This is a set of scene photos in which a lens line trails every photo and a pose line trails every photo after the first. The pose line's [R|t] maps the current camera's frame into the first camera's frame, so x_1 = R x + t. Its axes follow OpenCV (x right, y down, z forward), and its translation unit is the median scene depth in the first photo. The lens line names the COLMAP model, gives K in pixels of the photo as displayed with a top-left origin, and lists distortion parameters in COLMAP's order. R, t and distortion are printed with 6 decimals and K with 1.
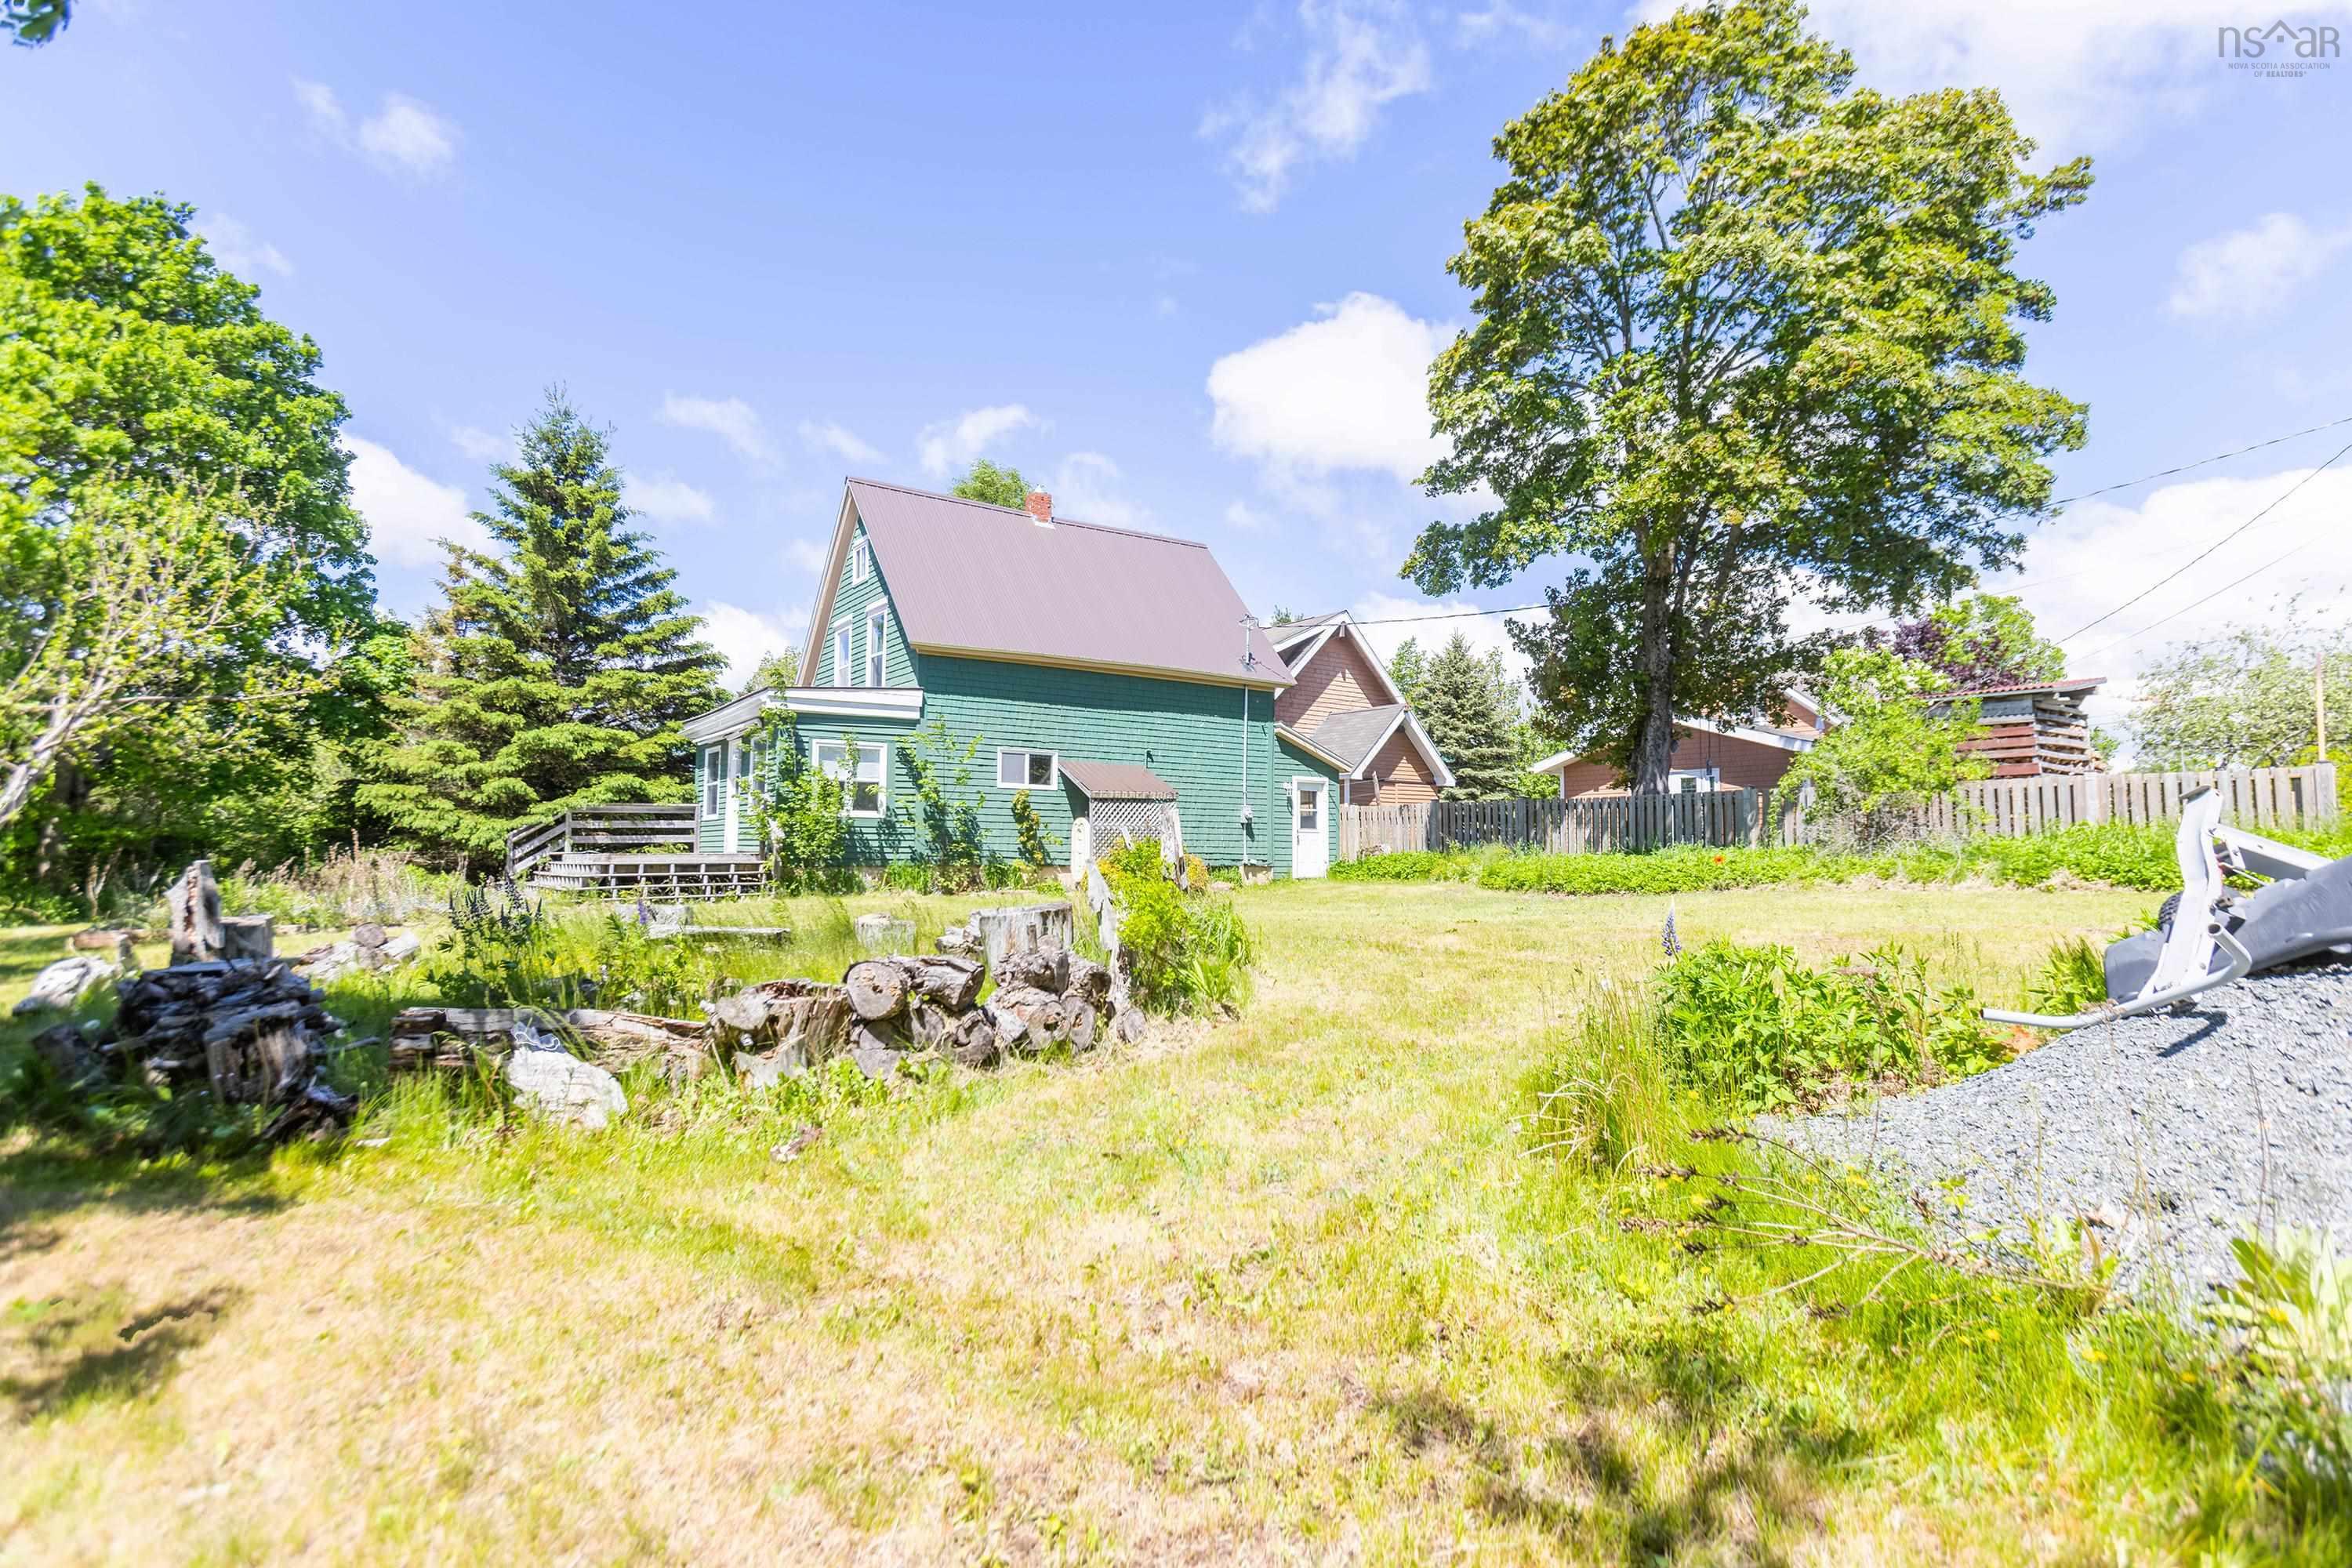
lens RADIAL K [[1177.4, 0, 1179.9], [0, 1177.4, 759.4], [0, 0, 1]] dist [-0.000058, 0.000201]
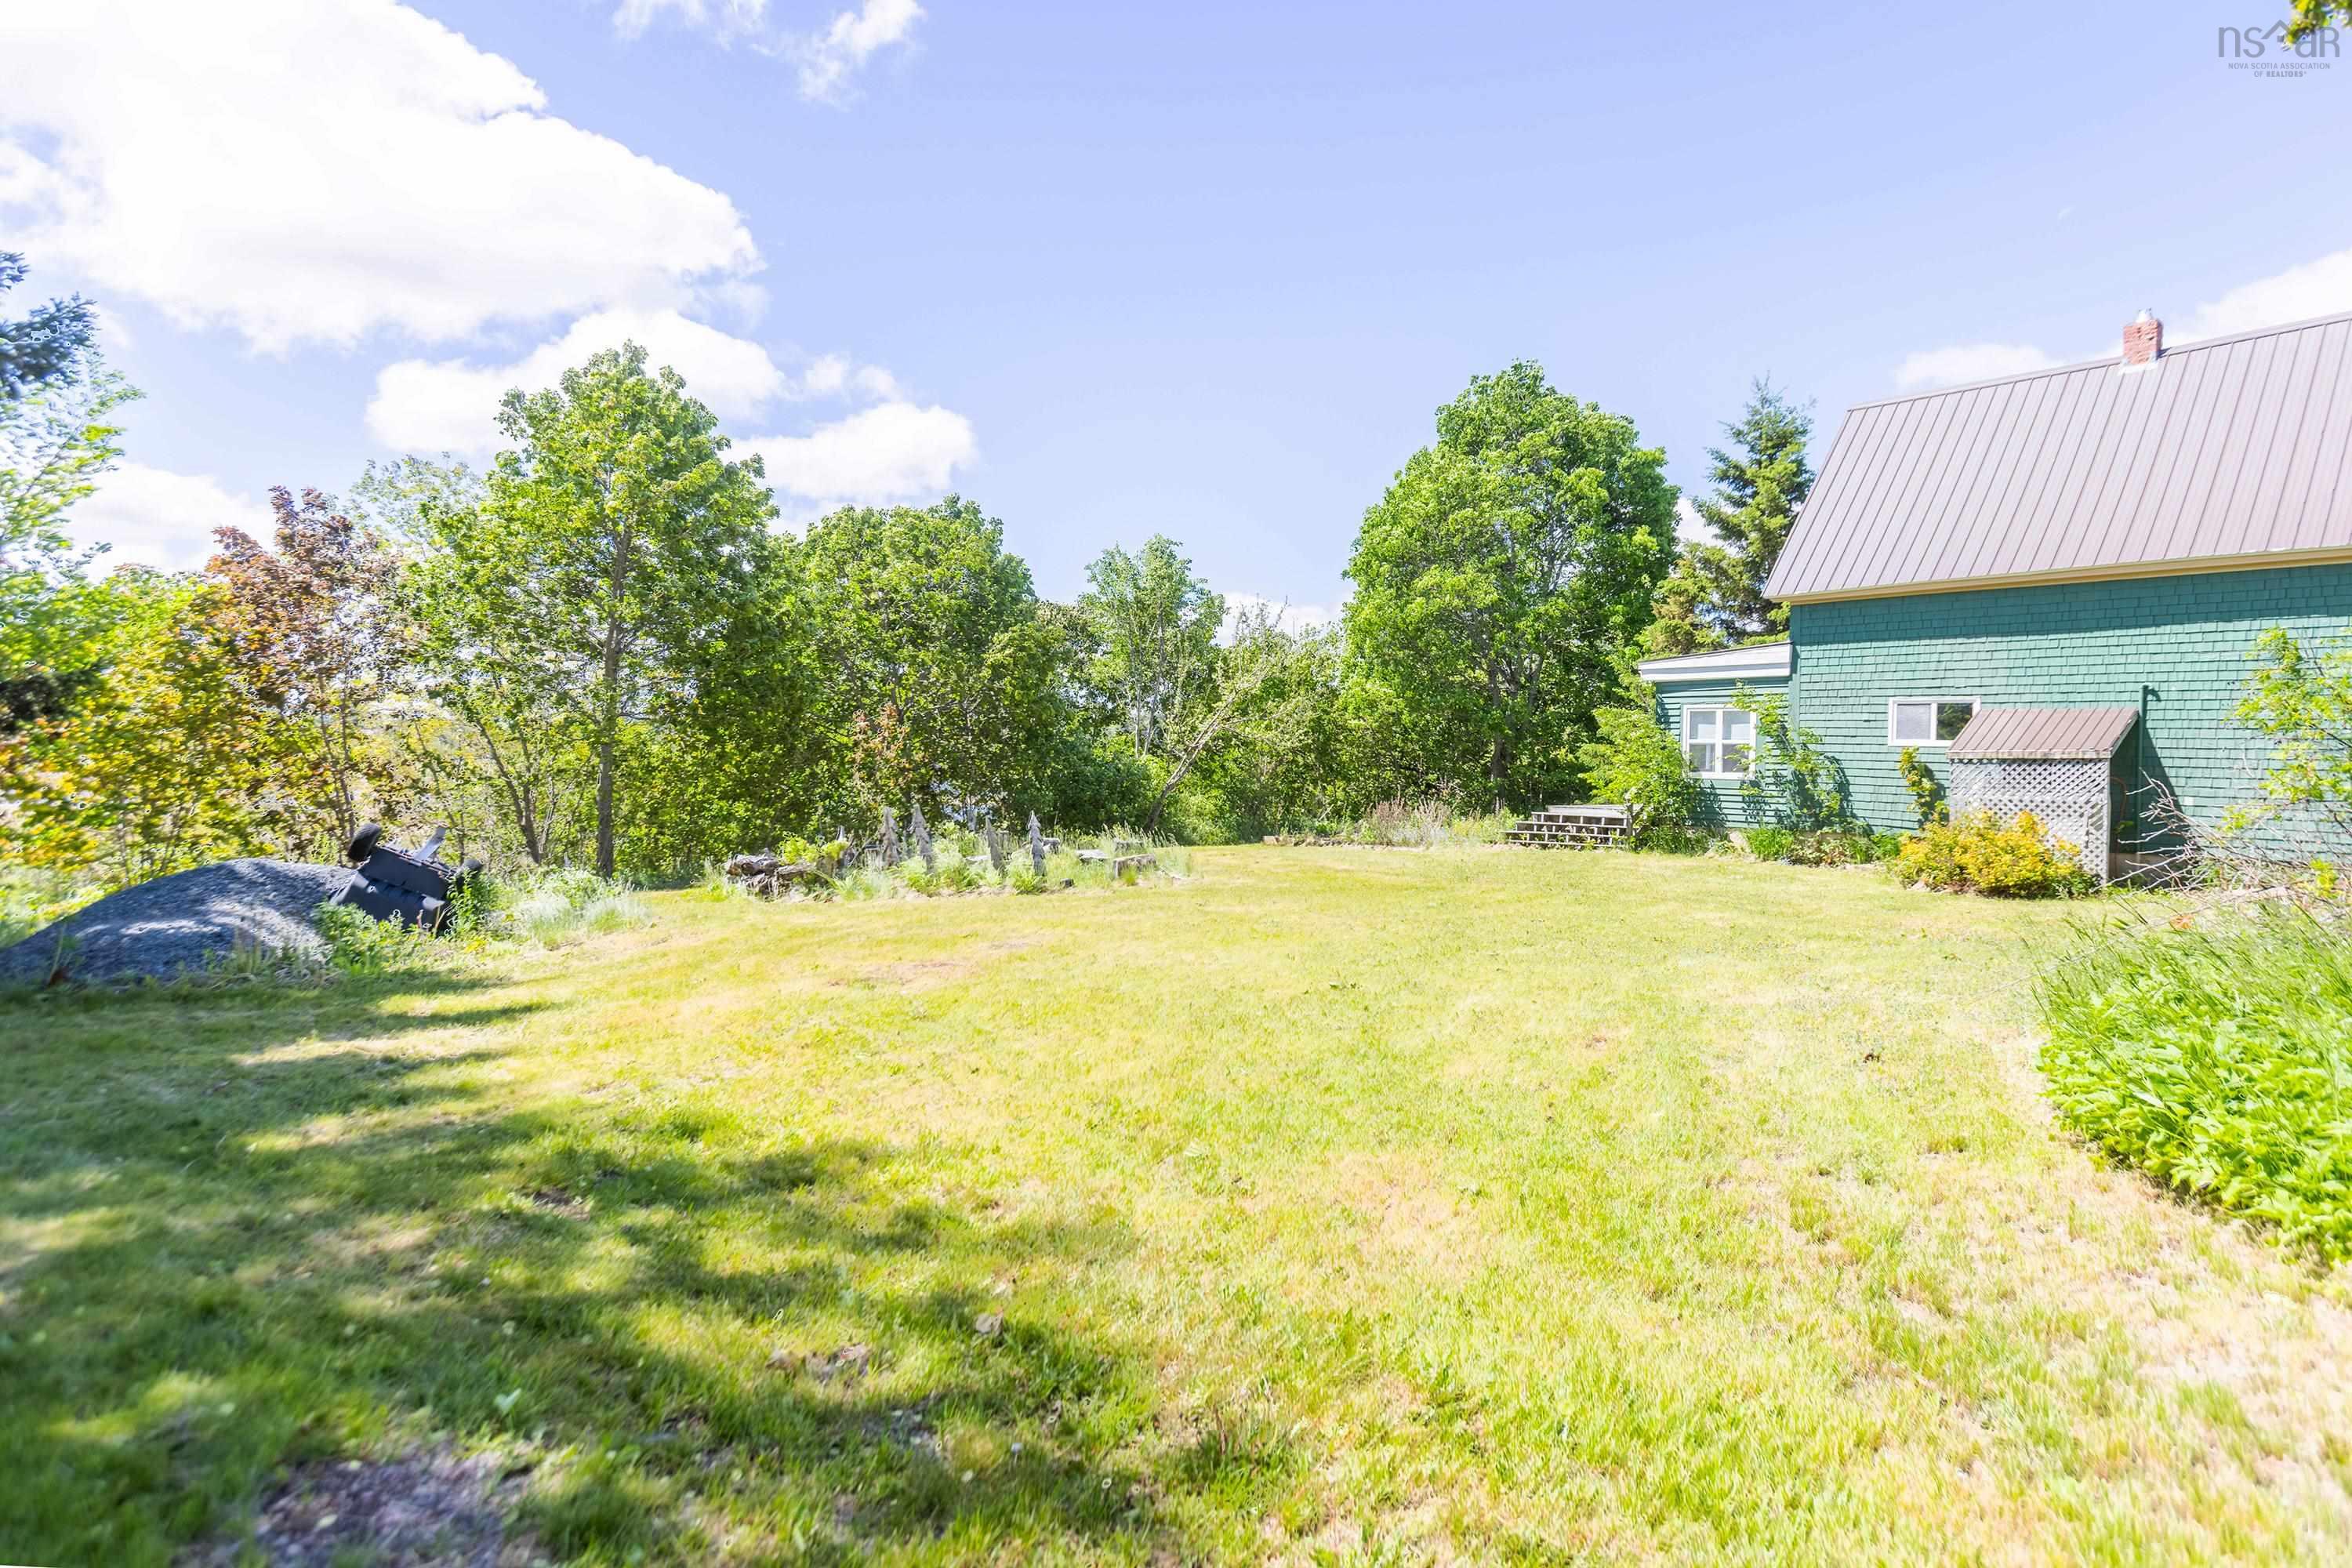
lens RADIAL K [[1177.4, 0, 1179.9], [0, 1177.4, 759.4], [0, 0, 1]] dist [-0.000058, 0.000201]
pose [[0.087468, 0.007234, -0.996141, 0.595218], [0.070352, 0.997432, 0.013421, -0.012481], [0.993680, -0.071254, 0.086734, 0.375554]]
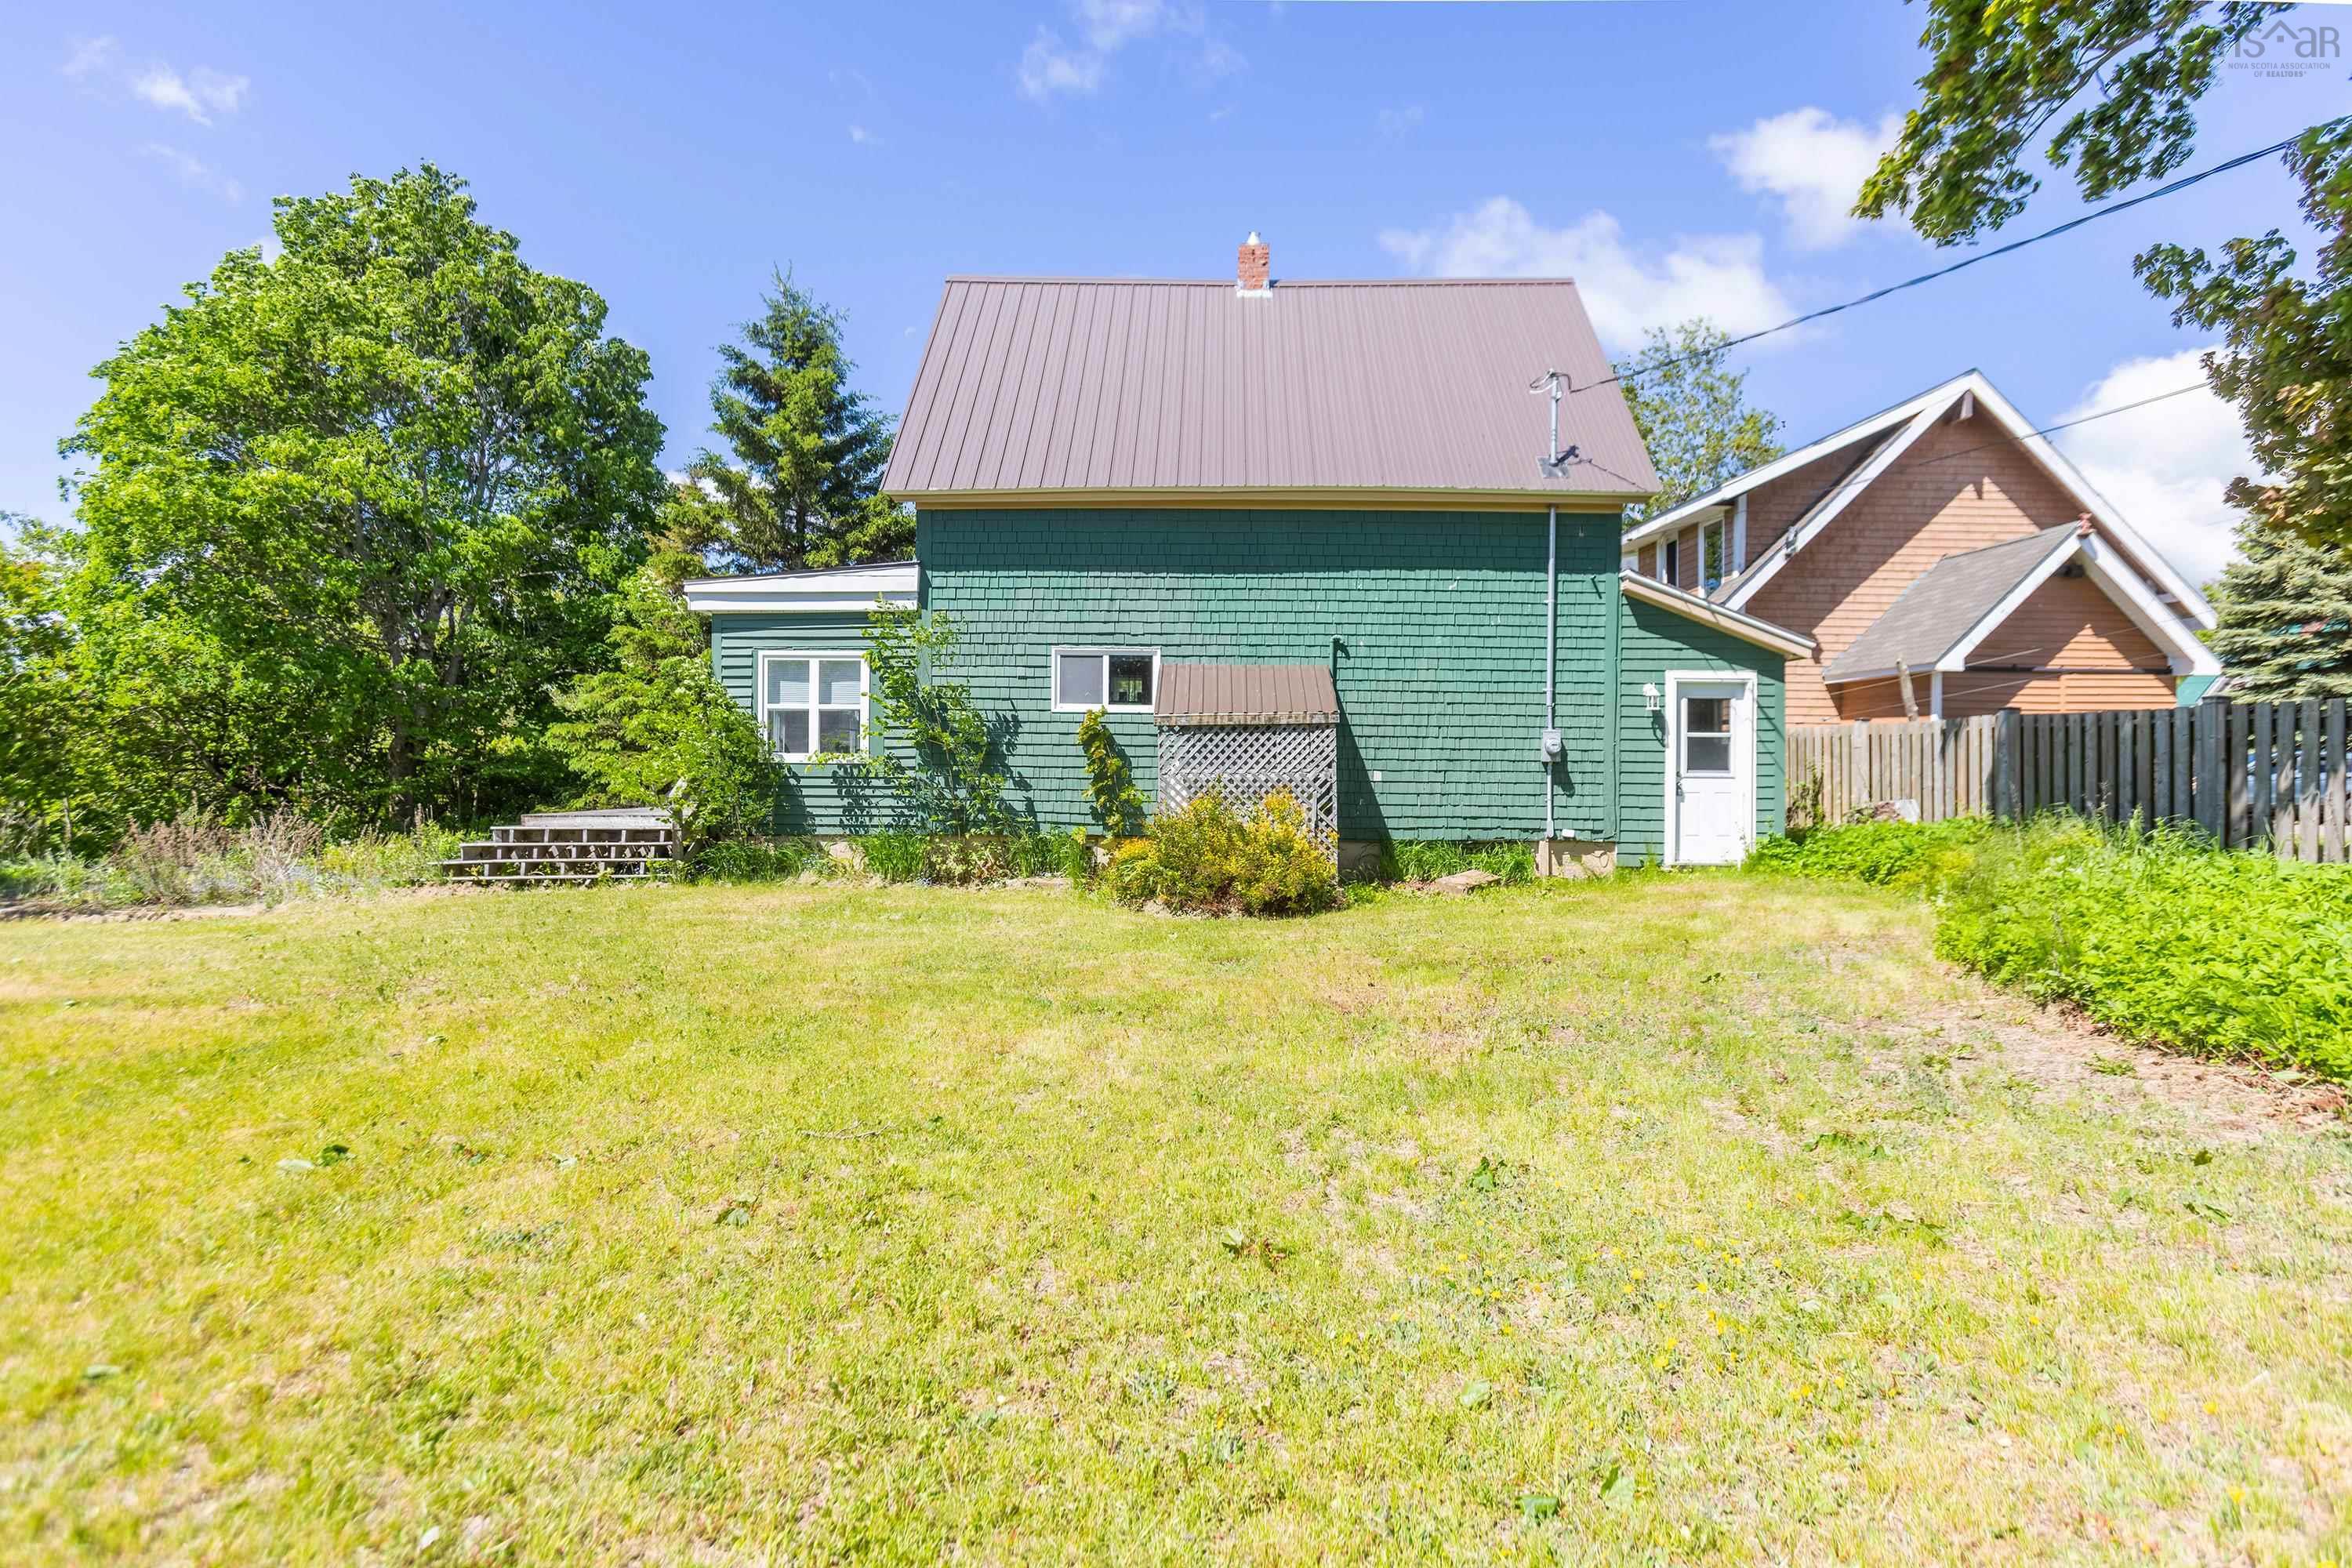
lens RADIAL K [[1177.4, 0, 1179.9], [0, 1177.4, 759.4], [0, 0, 1]] dist [-0.000058, 0.000201]
pose [[0.814690, -0.000181, -0.579896, 0.242186], [0.043852, 0.997156, 0.061296, 0.012502], [0.578236, -0.075367, 0.812381, 0.481996]]
